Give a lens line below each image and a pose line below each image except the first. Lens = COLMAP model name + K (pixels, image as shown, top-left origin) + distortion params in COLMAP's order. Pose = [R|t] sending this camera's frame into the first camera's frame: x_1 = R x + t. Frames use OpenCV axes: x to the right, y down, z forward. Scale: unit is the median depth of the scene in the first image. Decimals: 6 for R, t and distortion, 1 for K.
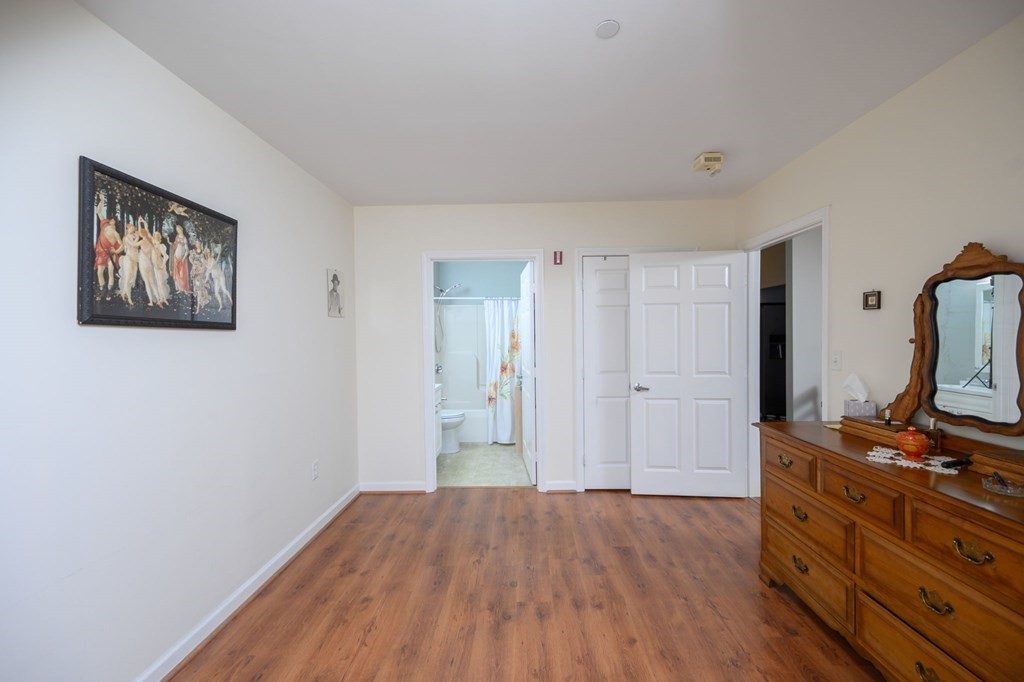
lens RADIAL K [[404.1, 0, 513.0], [0, 404.1, 337.2], [0, 0, 1]] dist [-0.000680, -0.000022]
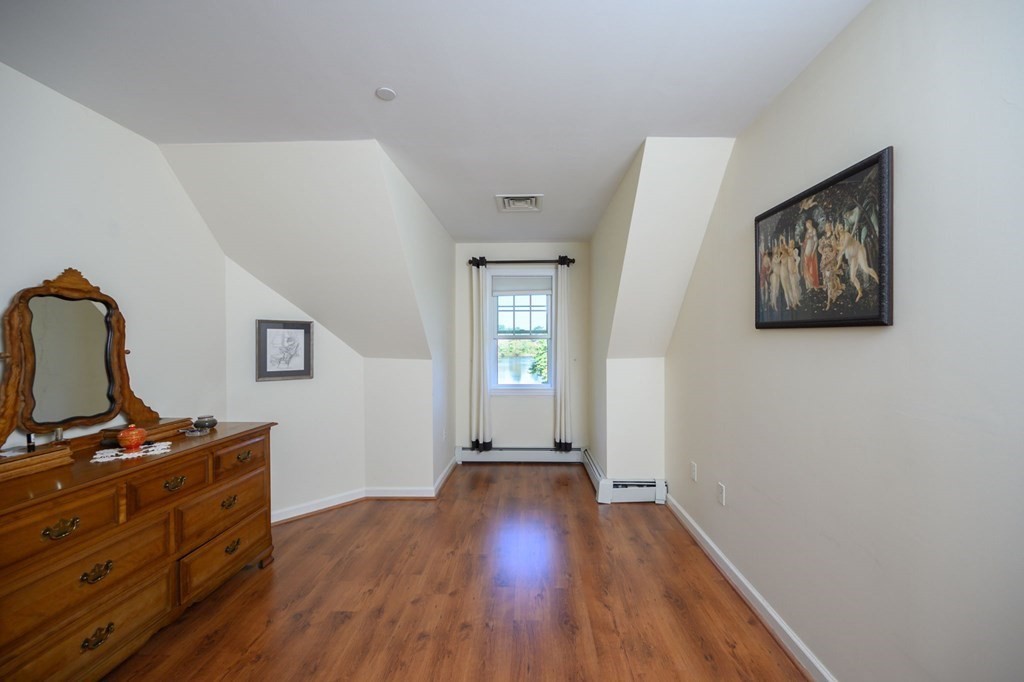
lens RADIAL K [[404.1, 0, 512.6], [0, 404.1, 340.2], [0, 0, 1]] dist [-0.000680, -0.000022]
pose [[-0.999503, 0.017070, 0.026504, -0.144551], [0.017181, 0.999845, 0.003971, -0.009347], [-0.026432, 0.004424, -0.999641, 1.902013]]
